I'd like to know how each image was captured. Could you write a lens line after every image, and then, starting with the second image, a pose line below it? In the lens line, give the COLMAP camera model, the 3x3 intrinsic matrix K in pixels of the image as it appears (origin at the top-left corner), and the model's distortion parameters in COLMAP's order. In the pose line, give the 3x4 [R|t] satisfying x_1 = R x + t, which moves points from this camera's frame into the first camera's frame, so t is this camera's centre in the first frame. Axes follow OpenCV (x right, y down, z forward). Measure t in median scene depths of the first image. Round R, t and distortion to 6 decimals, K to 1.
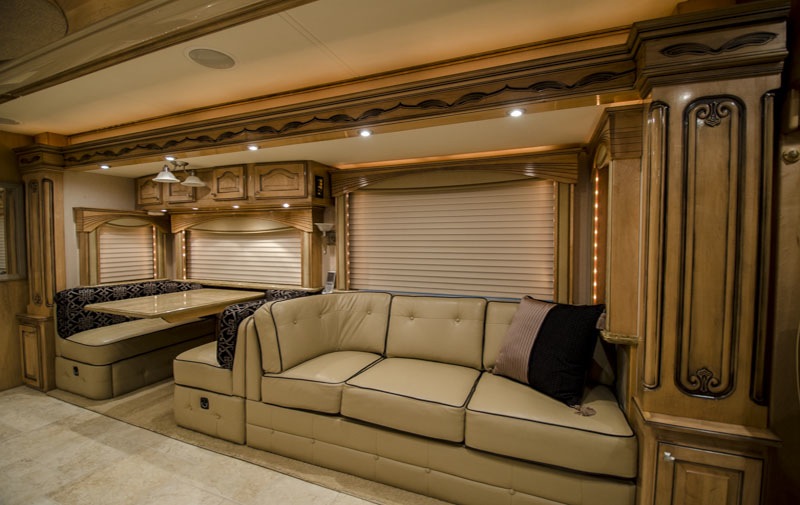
lens RADIAL K [[350.4, 0, 400.0], [0, 350.4, 252.5], [0, 0, 1]] dist [0.018489, -0.016455]
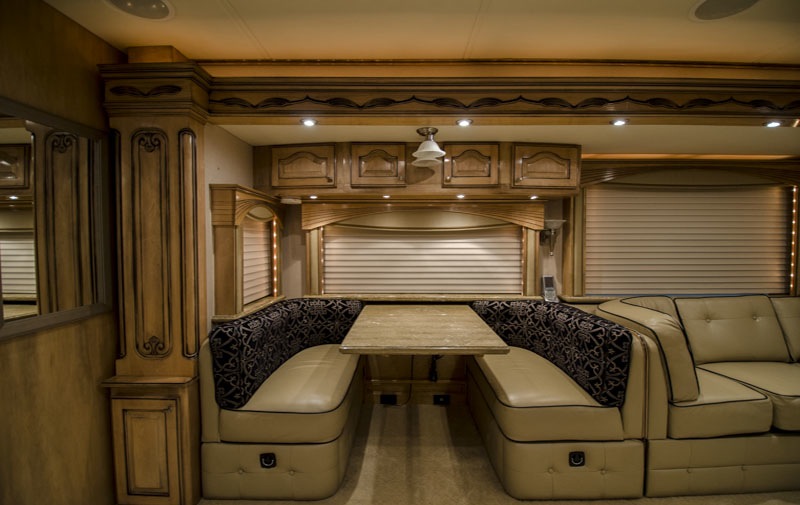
lens RADIAL K [[342.0, 0, 400.0], [0, 342.0, 252.5], [0, 0, 1]] dist [-0.010085, -0.000606]
pose [[0.924295, -0.014524, 0.381403, -0.882886], [0.014257, 0.999892, 0.003525, -0.011622], [-0.381413, 0.002179, 0.924402, 0.362065]]
